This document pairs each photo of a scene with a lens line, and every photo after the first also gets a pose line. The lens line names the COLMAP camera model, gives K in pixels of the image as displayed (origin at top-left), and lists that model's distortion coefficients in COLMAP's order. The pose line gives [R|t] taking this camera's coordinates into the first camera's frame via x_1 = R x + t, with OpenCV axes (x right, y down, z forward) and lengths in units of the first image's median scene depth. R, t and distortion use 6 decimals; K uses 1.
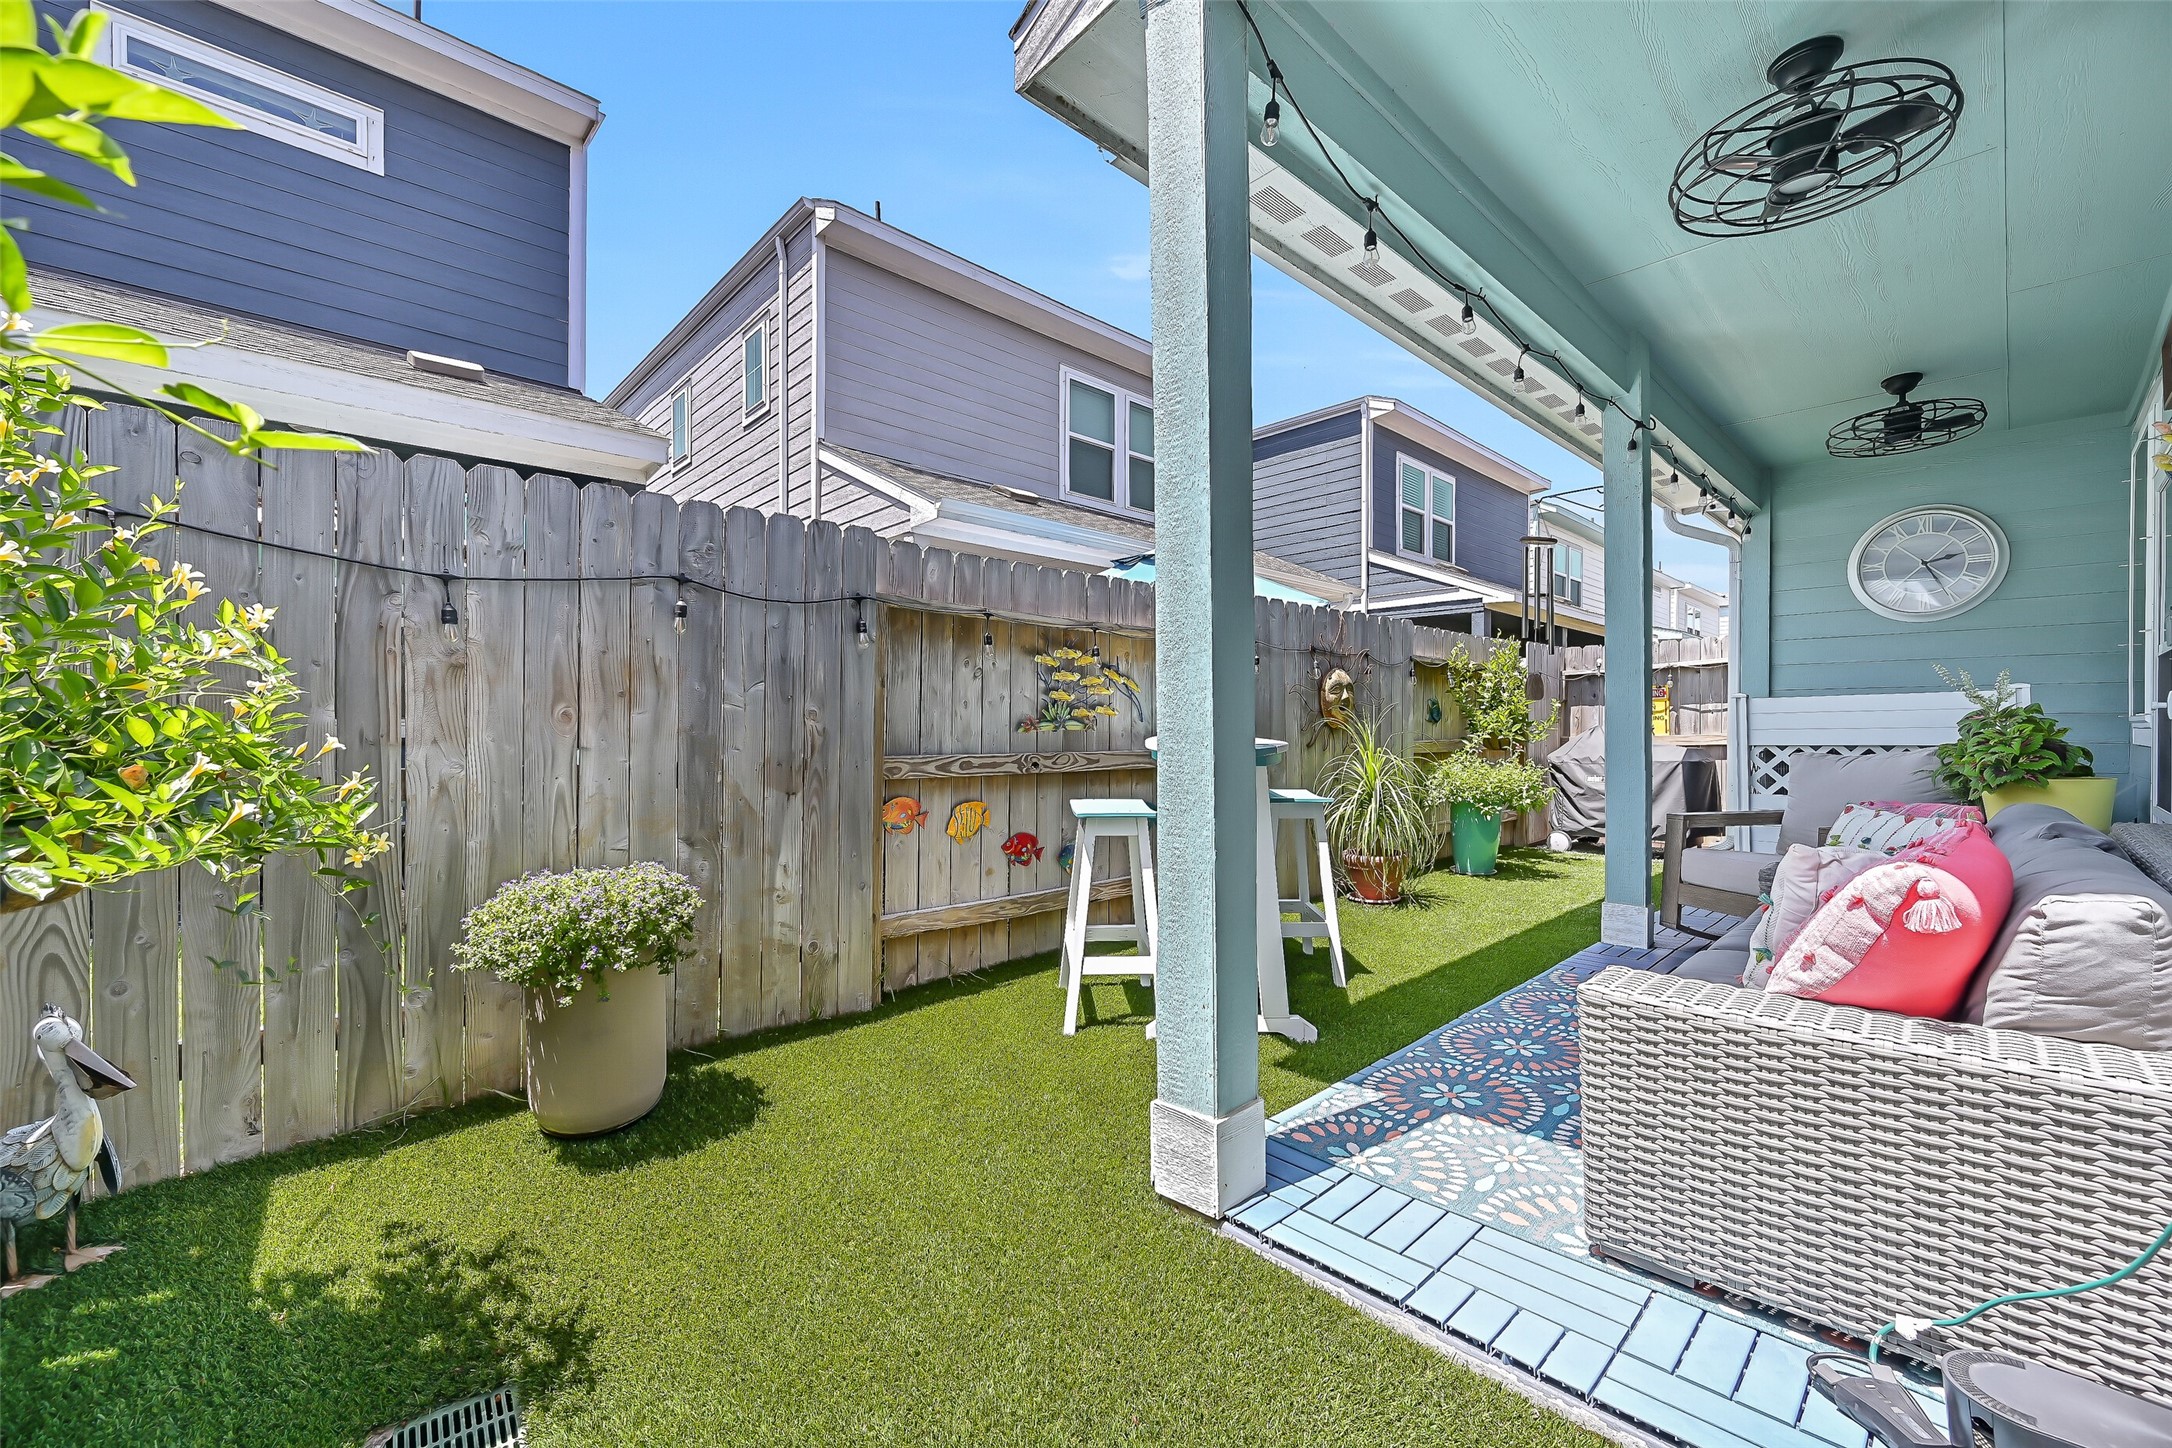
lens RADIAL K [[871.1, 0, 1089.6], [0, 871.1, 730.1], [0, 0, 1]] dist [-0.000025, -0.000131]
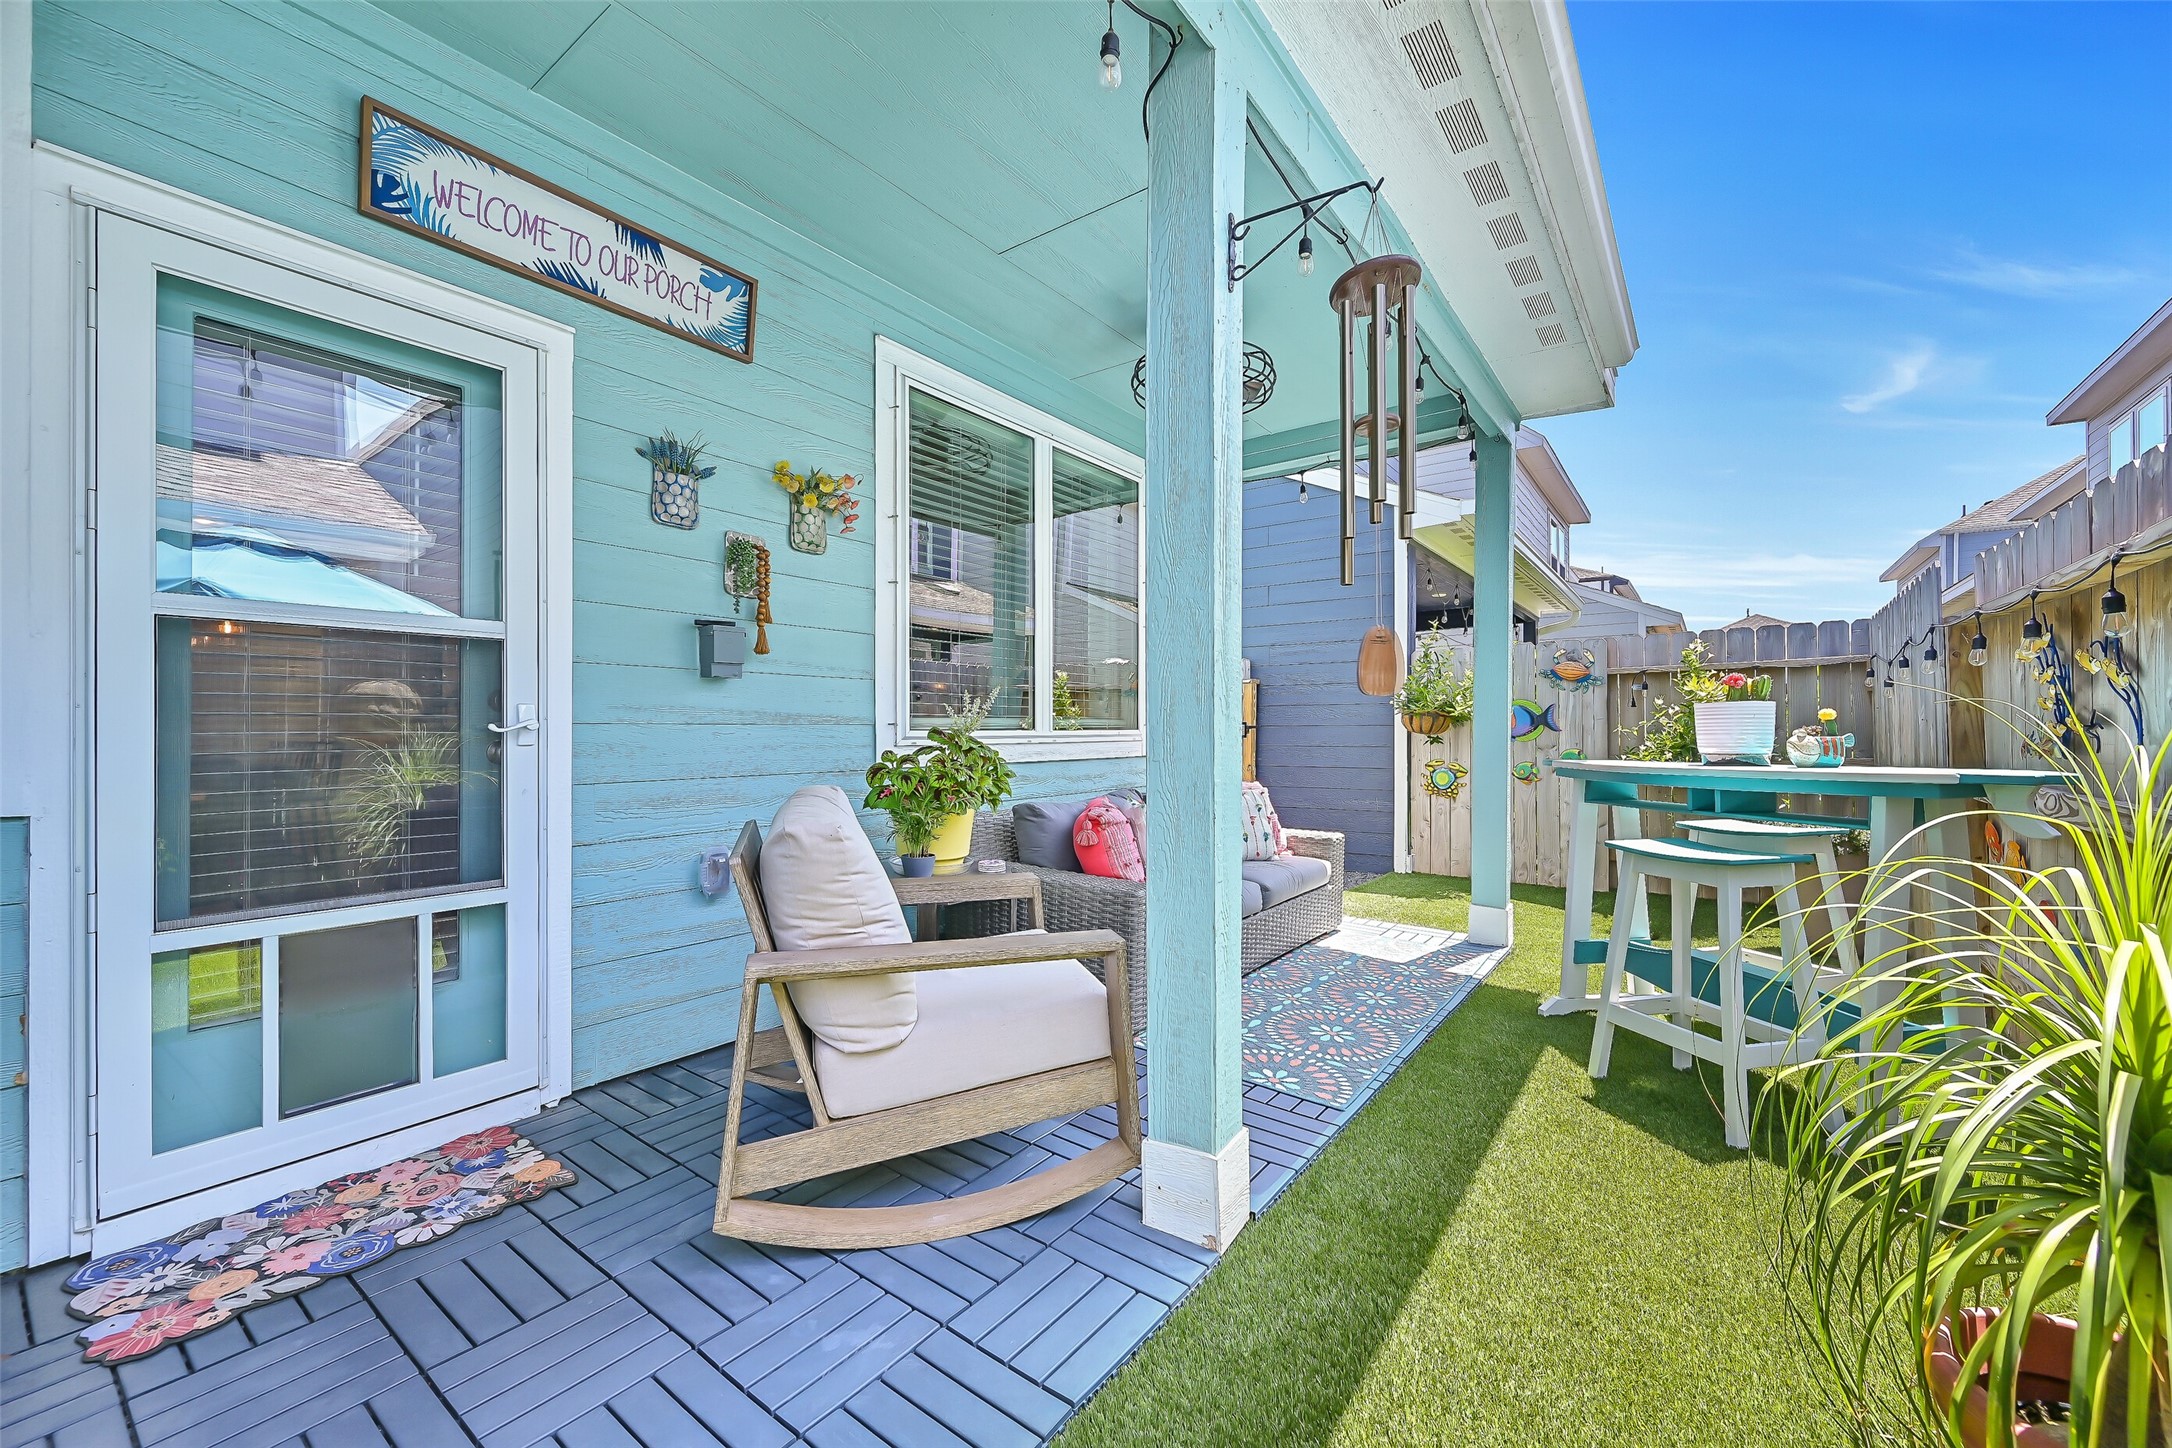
lens RADIAL K [[871.1, 0, 1089.6], [0, 871.1, 730.1], [0, 0, 1]] dist [-0.000025, -0.000131]
pose [[-0.988259, 0.000253, -0.152786, 0.845670], [-0.000214, 0.999995, 0.003039, -0.023373], [0.152786, 0.003036, -0.988255, 1.701325]]
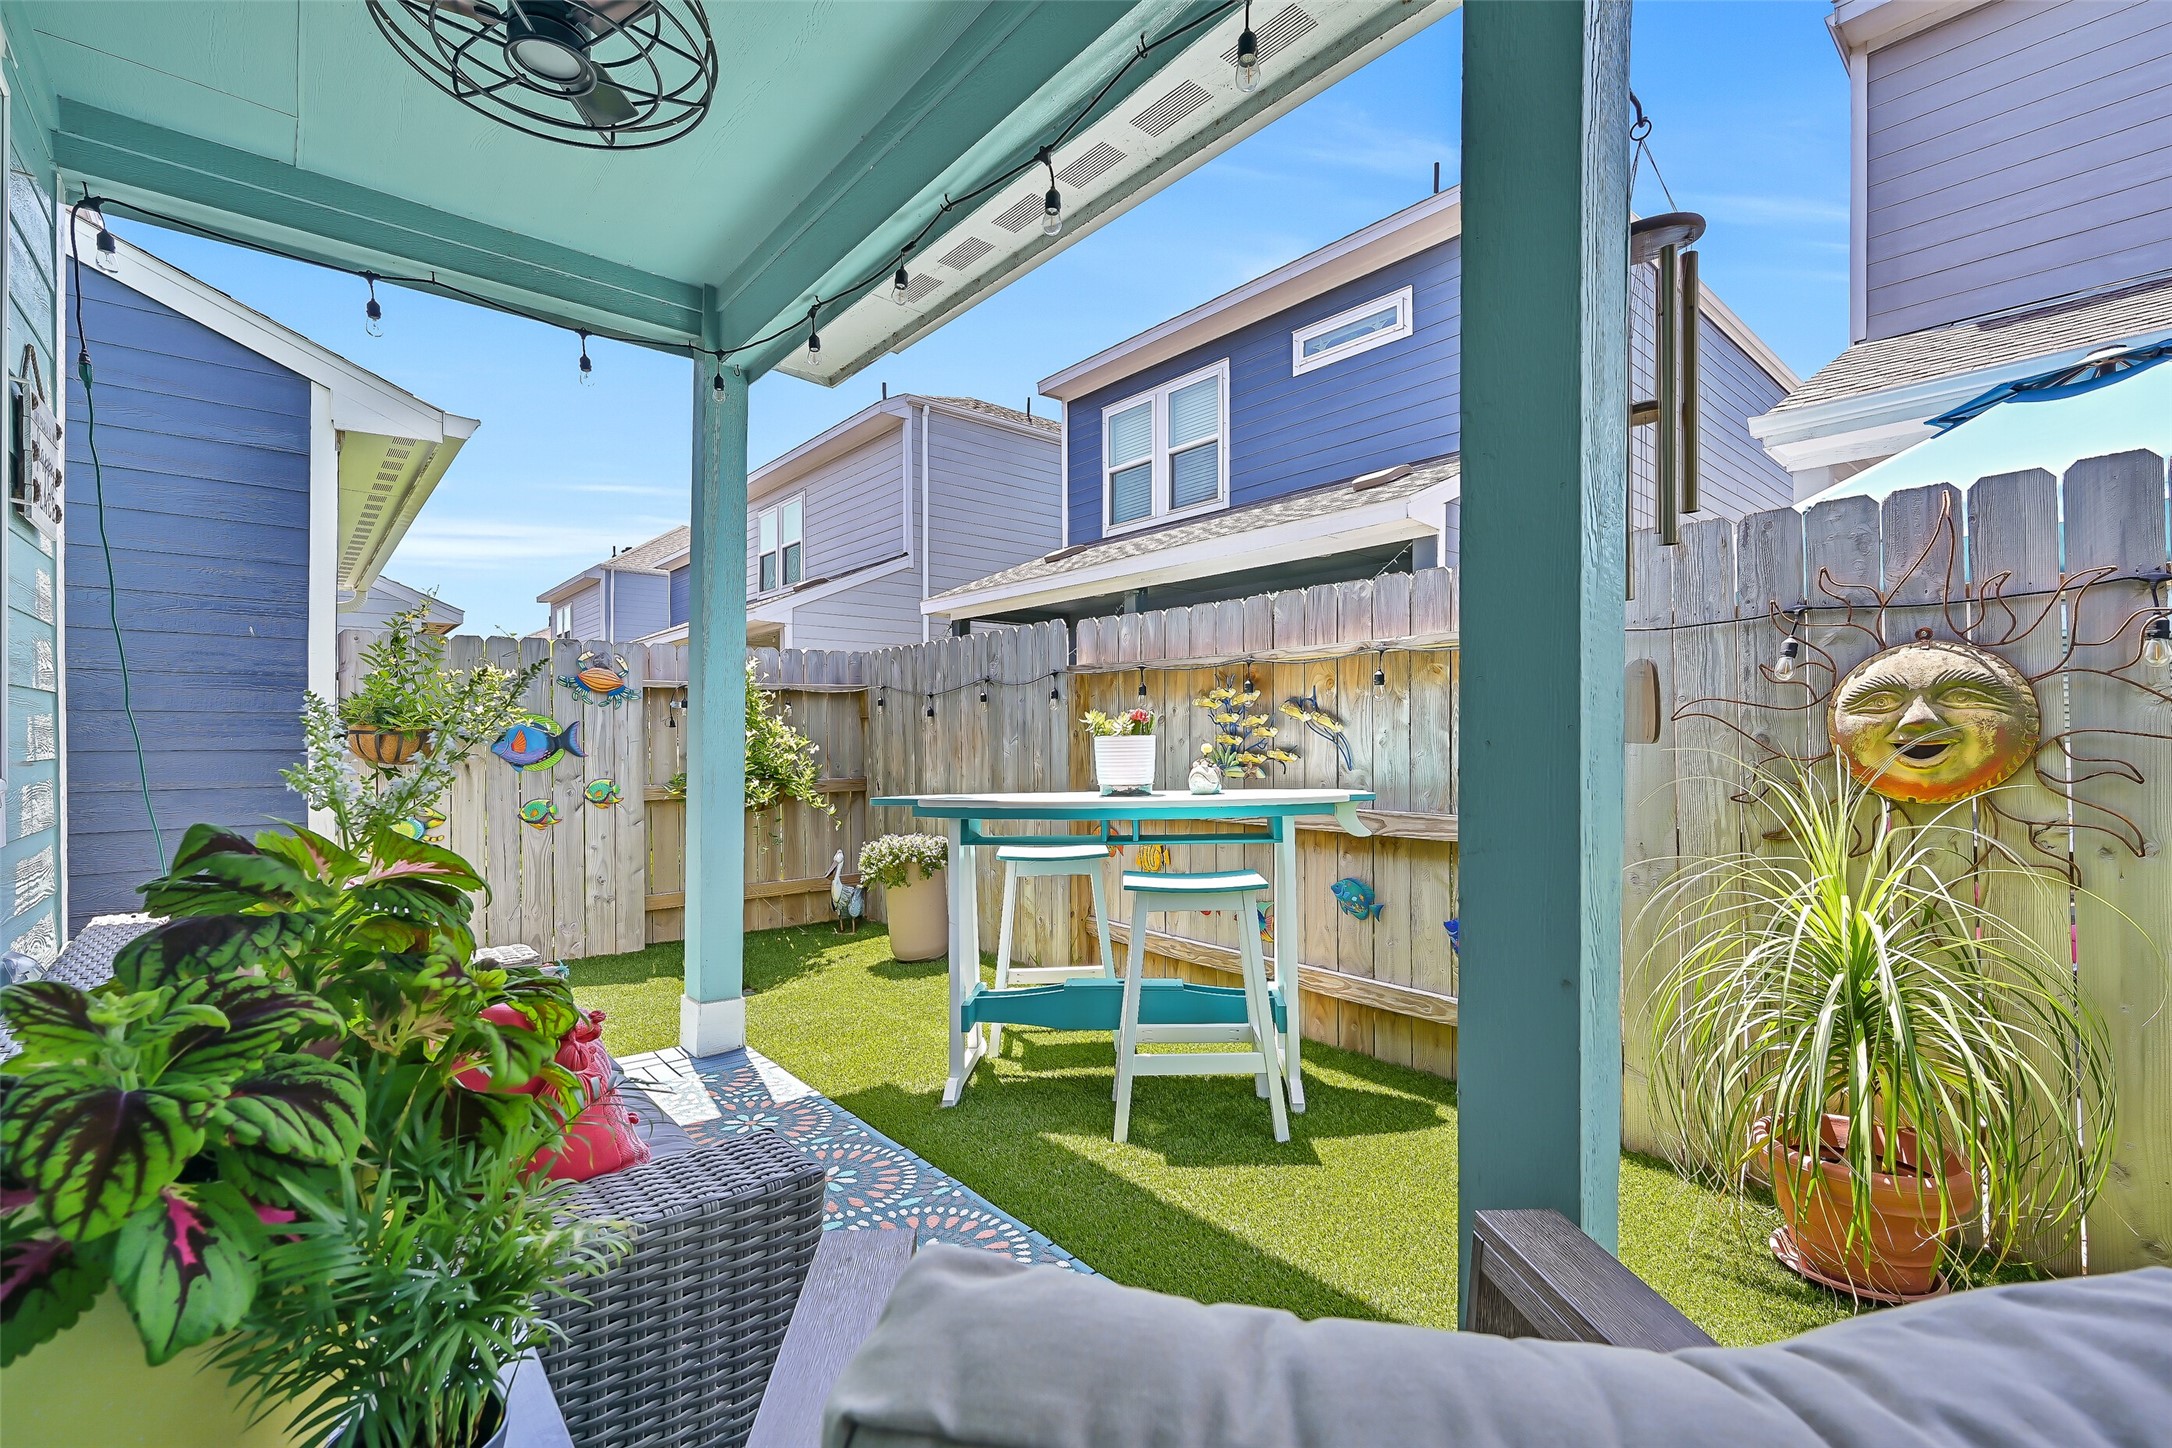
lens RADIAL K [[936.6, 0, 1090.7], [0, 936.6, 719.0], [0, 0, 1]] dist [0.001629, 0.000148]
pose [[-0.052138, -0.018693, -0.998465, 1.067340], [0.000663, 0.999824, -0.018753, -0.046176], [0.998640, -0.001640, -0.052116, 1.005787]]
